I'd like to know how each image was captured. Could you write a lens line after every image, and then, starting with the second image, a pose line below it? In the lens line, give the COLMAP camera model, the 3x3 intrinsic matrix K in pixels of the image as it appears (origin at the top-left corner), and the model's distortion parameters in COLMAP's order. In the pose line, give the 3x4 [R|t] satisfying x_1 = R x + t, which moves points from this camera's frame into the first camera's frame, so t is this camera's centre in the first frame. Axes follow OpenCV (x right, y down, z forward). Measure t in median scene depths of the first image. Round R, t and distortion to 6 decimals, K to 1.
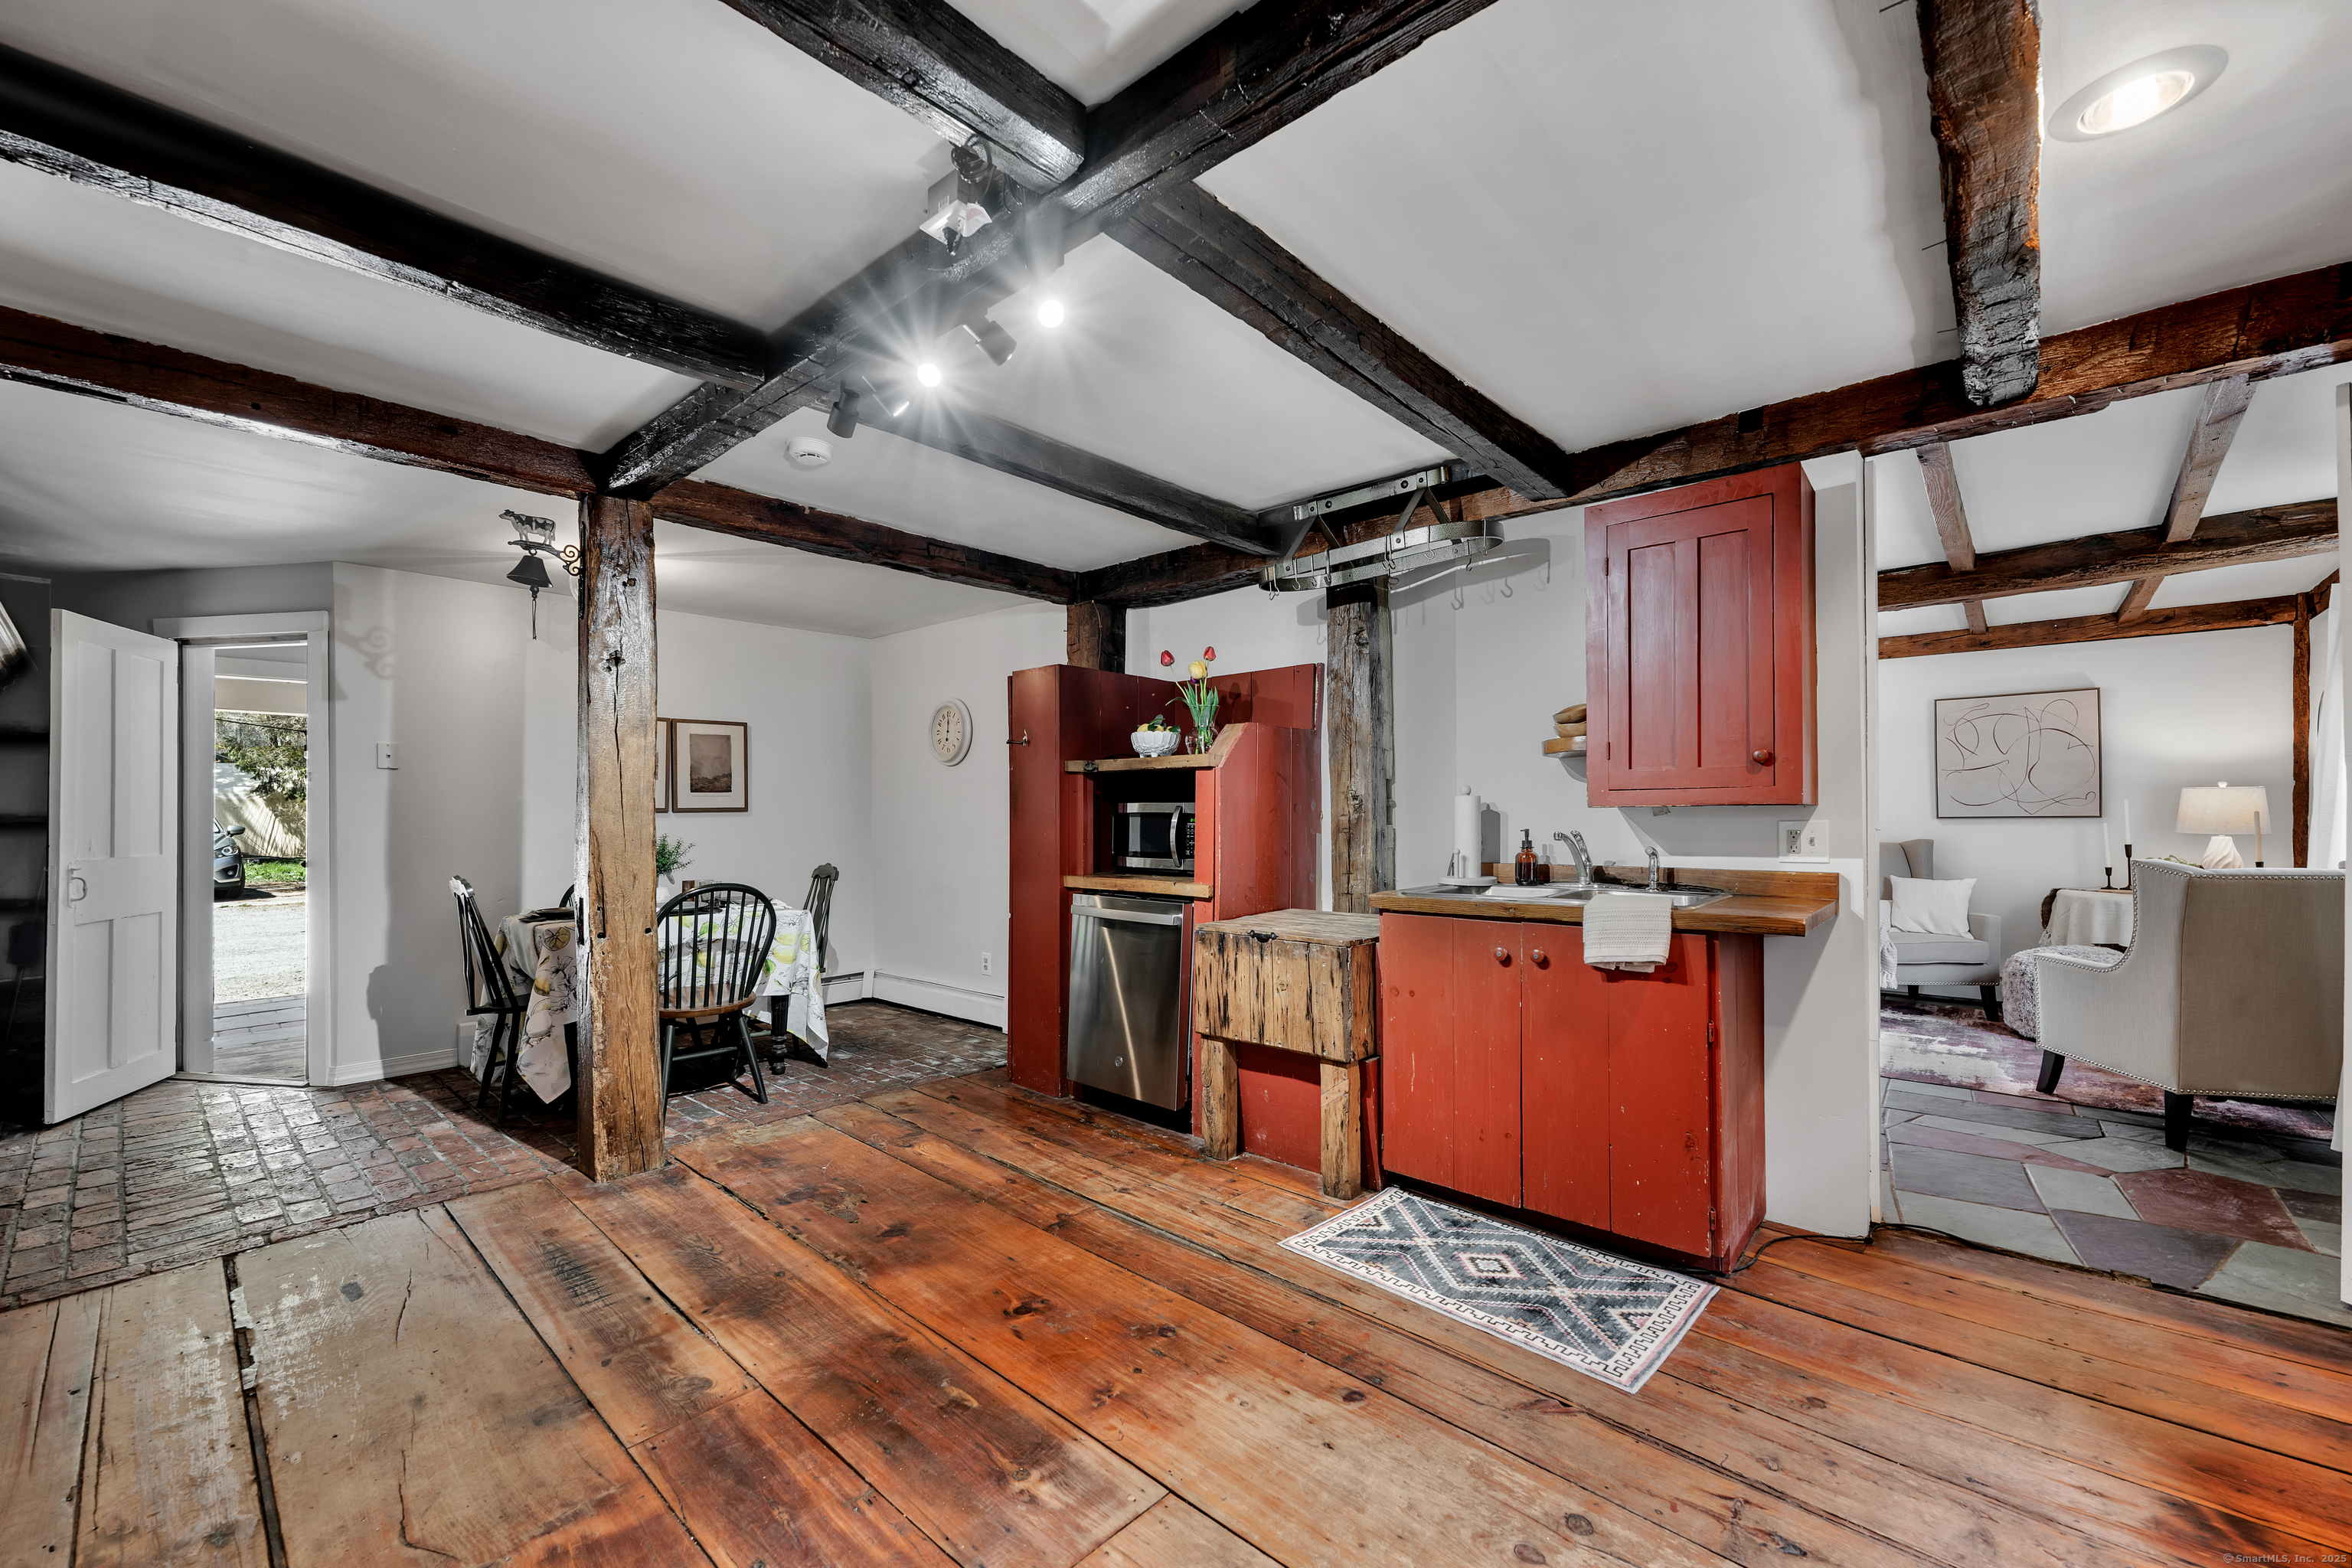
lens RADIAL K [[933.0, 0, 1160.1], [0, 933.0, 798.9], [0, 0, 1]] dist [-0.001106, 0.000641]
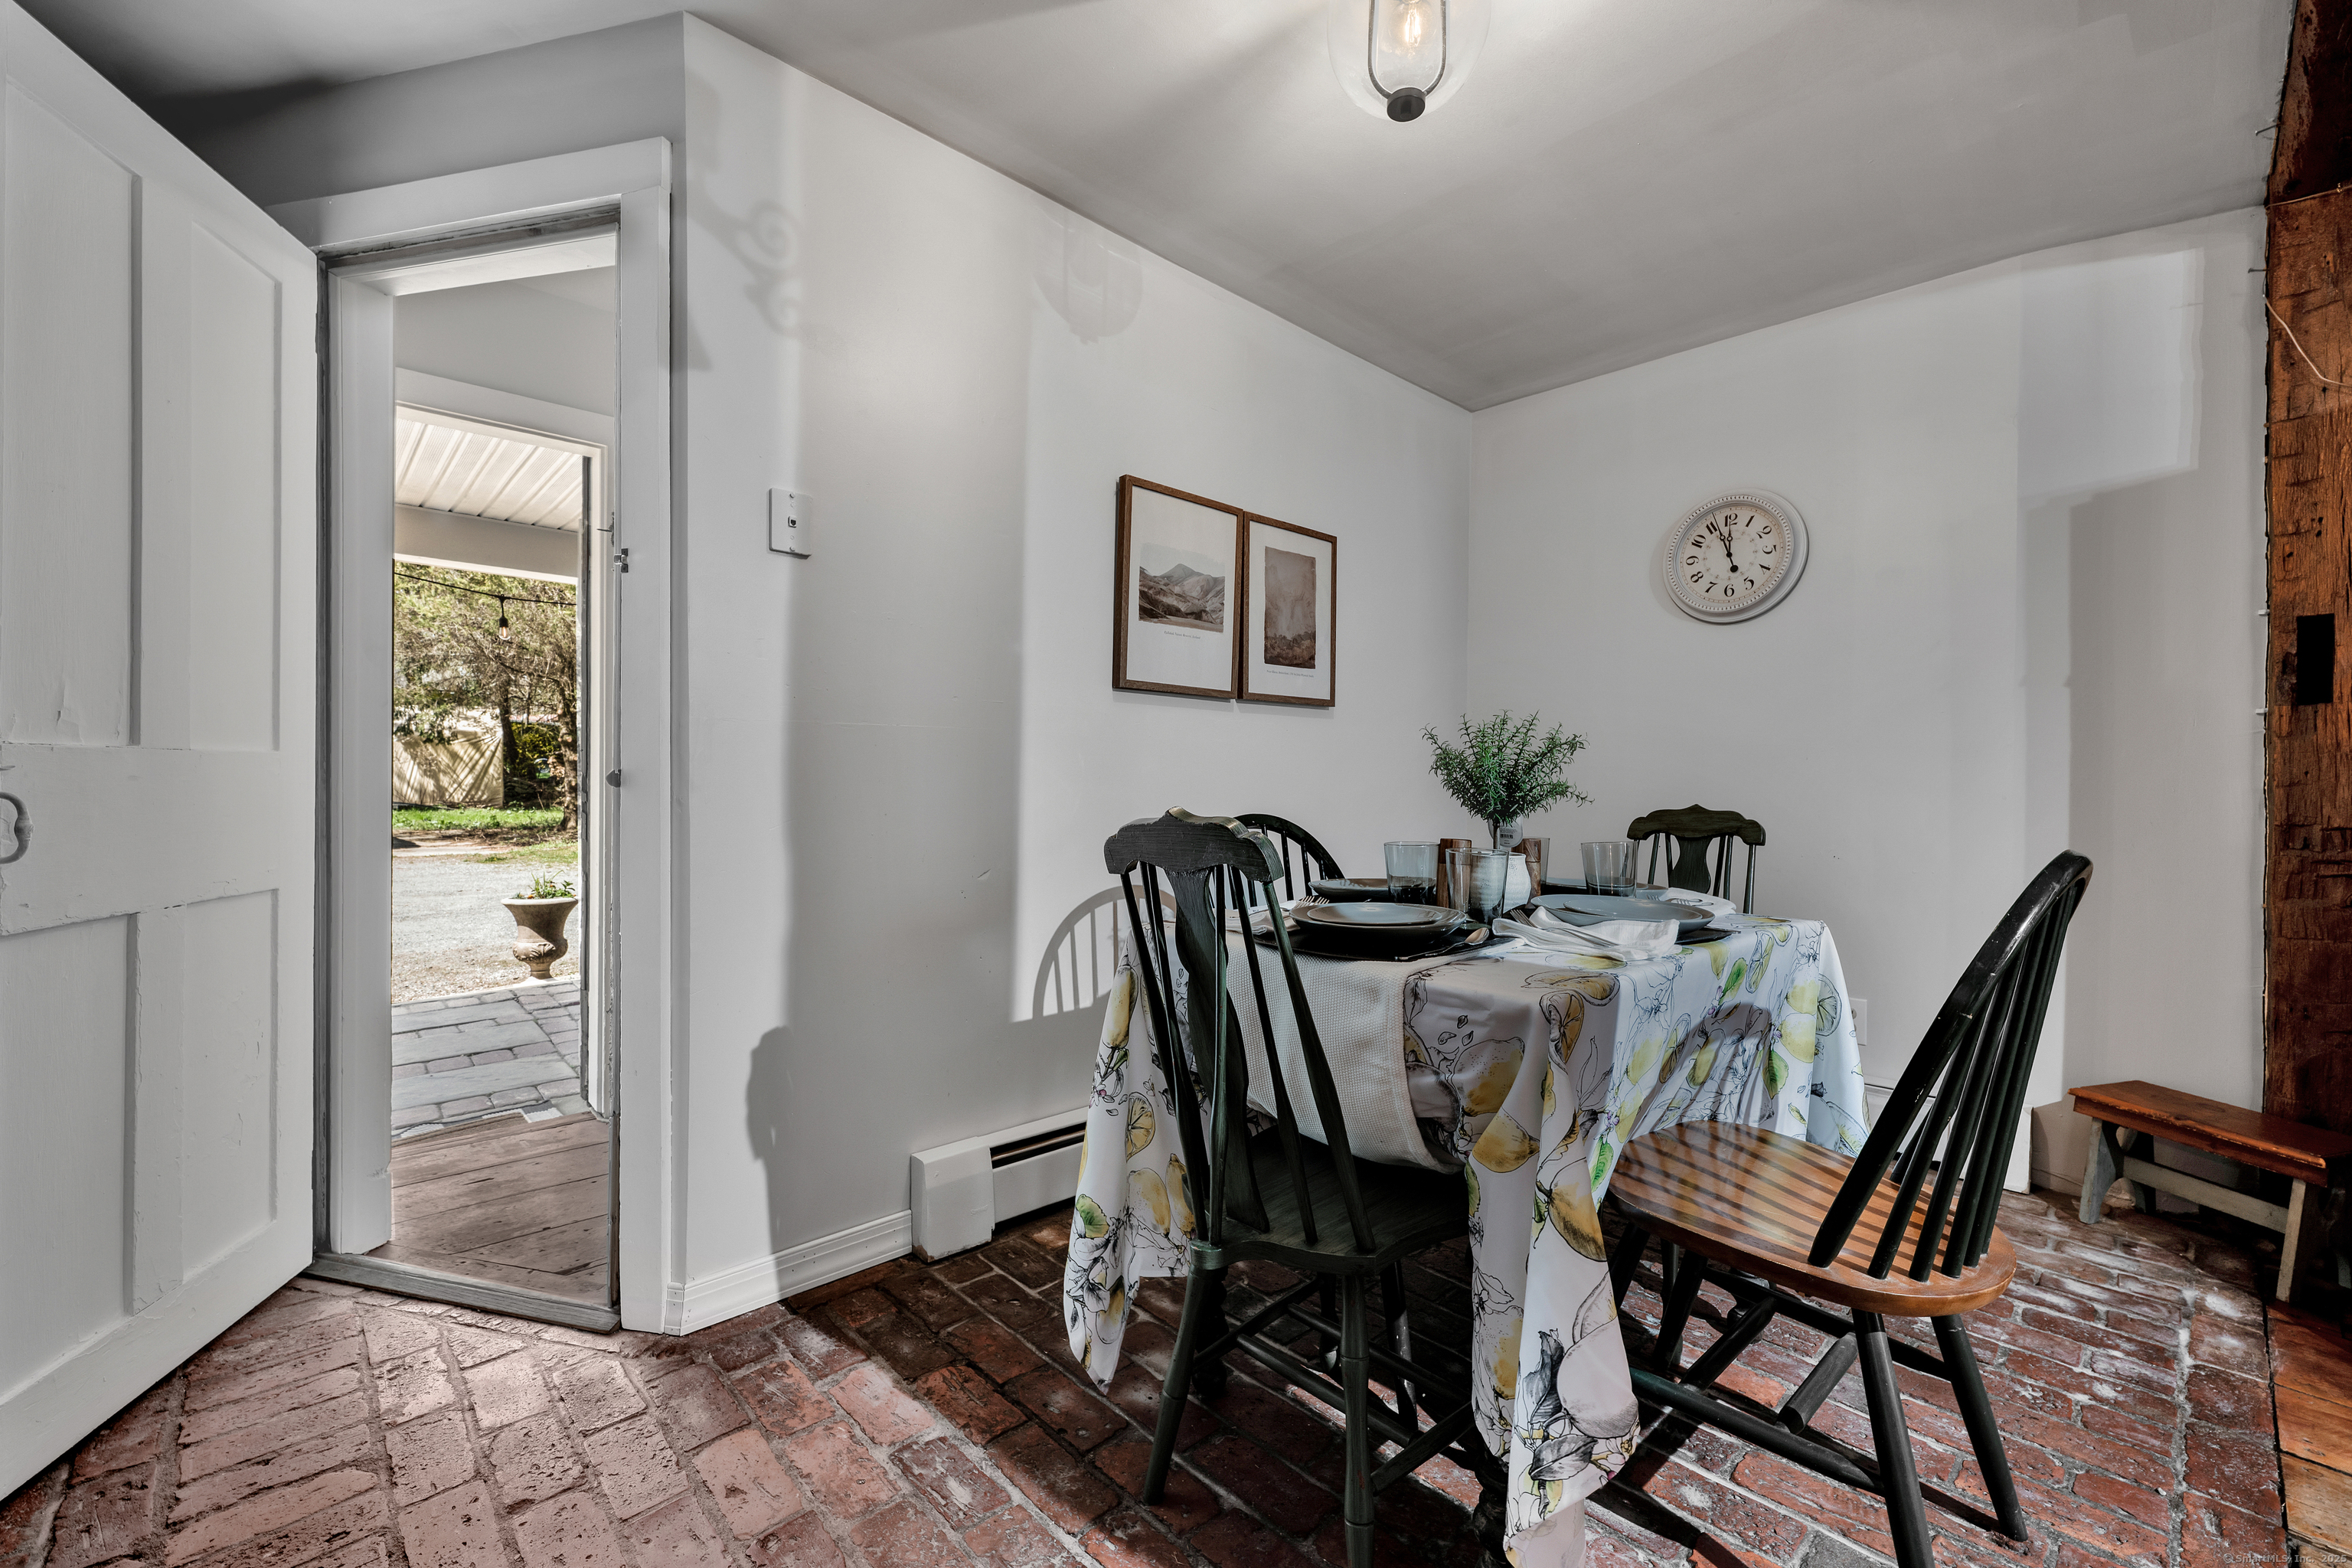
lens RADIAL K [[933.0, 0, 1164.0], [0, 933.0, 776.9], [0, 0, 1]] dist [-0.001106, 0.000641]
pose [[0.997164, 0.015925, -0.073560, -0.633785], [-0.014827, 0.999771, 0.015440, 0.058019], [0.073789, -0.014305, 0.997171, 0.601169]]
